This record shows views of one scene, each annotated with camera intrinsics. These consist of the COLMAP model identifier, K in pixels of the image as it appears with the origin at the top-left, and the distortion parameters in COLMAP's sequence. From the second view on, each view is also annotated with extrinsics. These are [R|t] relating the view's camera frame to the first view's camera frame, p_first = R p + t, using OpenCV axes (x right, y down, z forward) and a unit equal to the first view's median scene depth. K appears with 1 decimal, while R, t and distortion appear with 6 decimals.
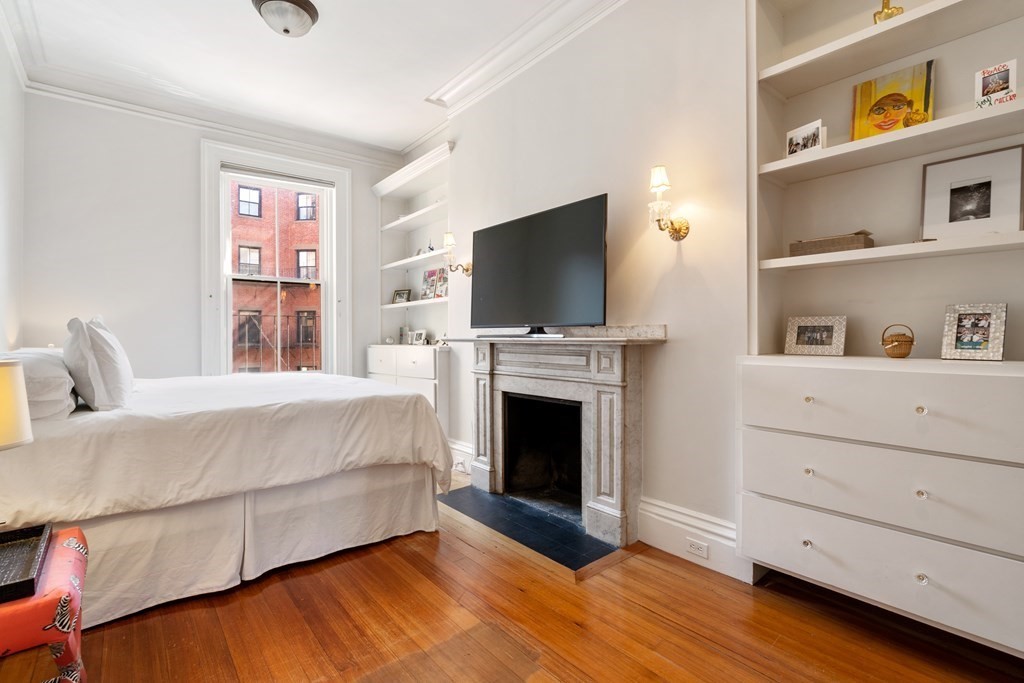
lens RADIAL K [[474.3, 0, 509.0], [0, 474.3, 350.0], [0, 0, 1]] dist [0.000094, 0.000331]
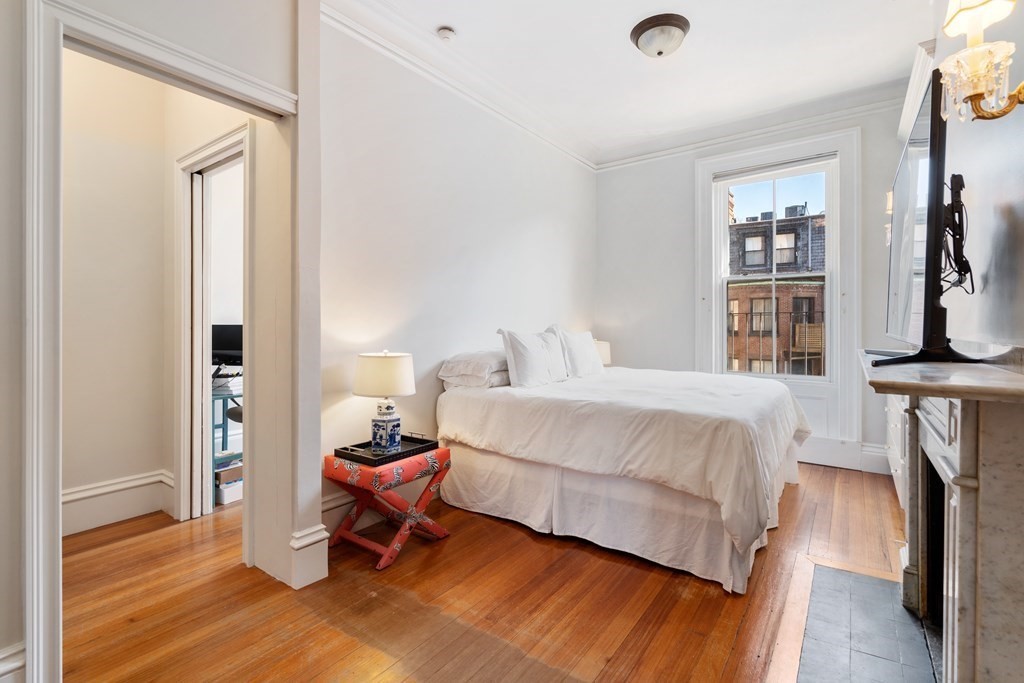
lens RADIAL K [[472.4, 0, 510.6], [0, 472.4, 341.7], [0, 0, 1]] dist [-0.004767, 0.000482]
pose [[0.269630, 0.038732, -0.962185, 0.599377], [-0.030238, 0.999039, 0.031742, -0.066568], [0.962489, 0.020536, 0.270542, 0.513562]]
